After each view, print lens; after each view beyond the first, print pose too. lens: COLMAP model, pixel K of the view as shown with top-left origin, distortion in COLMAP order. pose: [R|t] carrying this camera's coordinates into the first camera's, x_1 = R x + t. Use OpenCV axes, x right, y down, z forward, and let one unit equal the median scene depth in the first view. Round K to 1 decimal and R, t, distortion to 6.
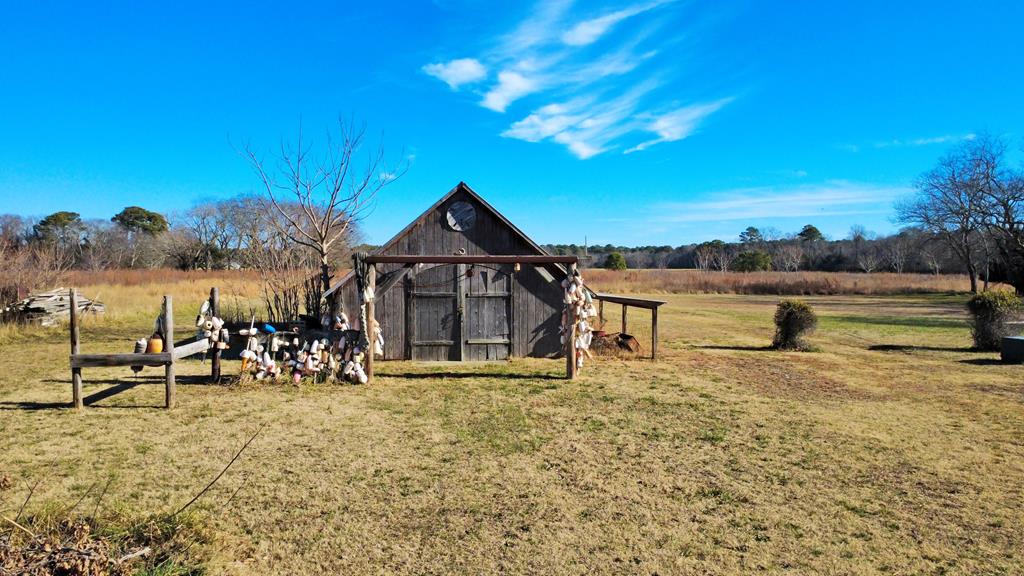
lens RADIAL K [[743.9, 0, 511.9], [0, 743.9, 286.8], [0, 0, 1]] dist [0.001585, 0.000002]
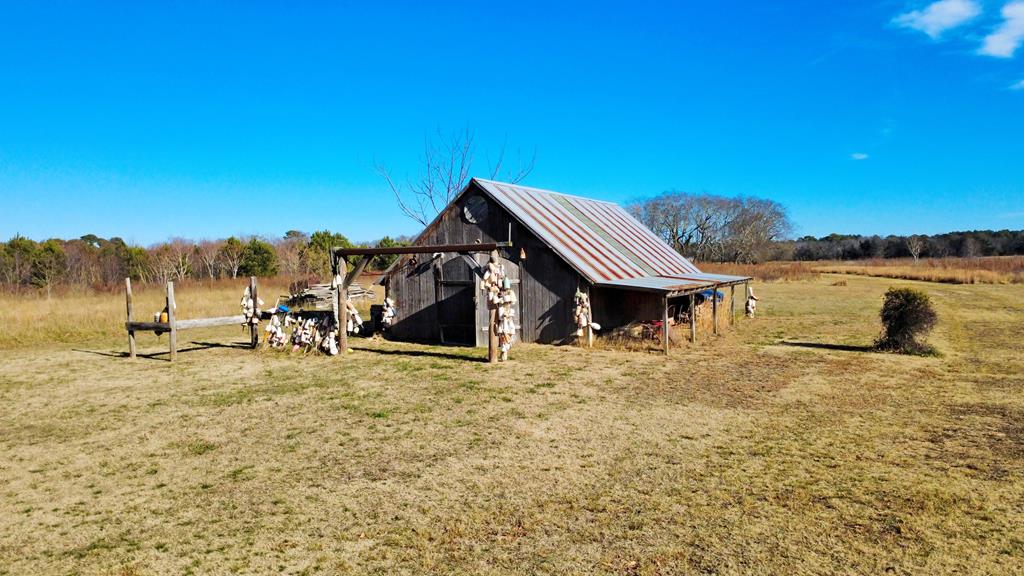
lens RADIAL K [[796.7, 0, 512.0], [0, 796.7, 289.2], [0, 0, 1]] dist [0.015519, 0.003132]
pose [[0.829967, 0.001588, -0.557810, 0.623636], [0.004101, 0.999952, 0.008948, 0.010246], [0.557798, -0.009714, 0.829920, 0.070263]]
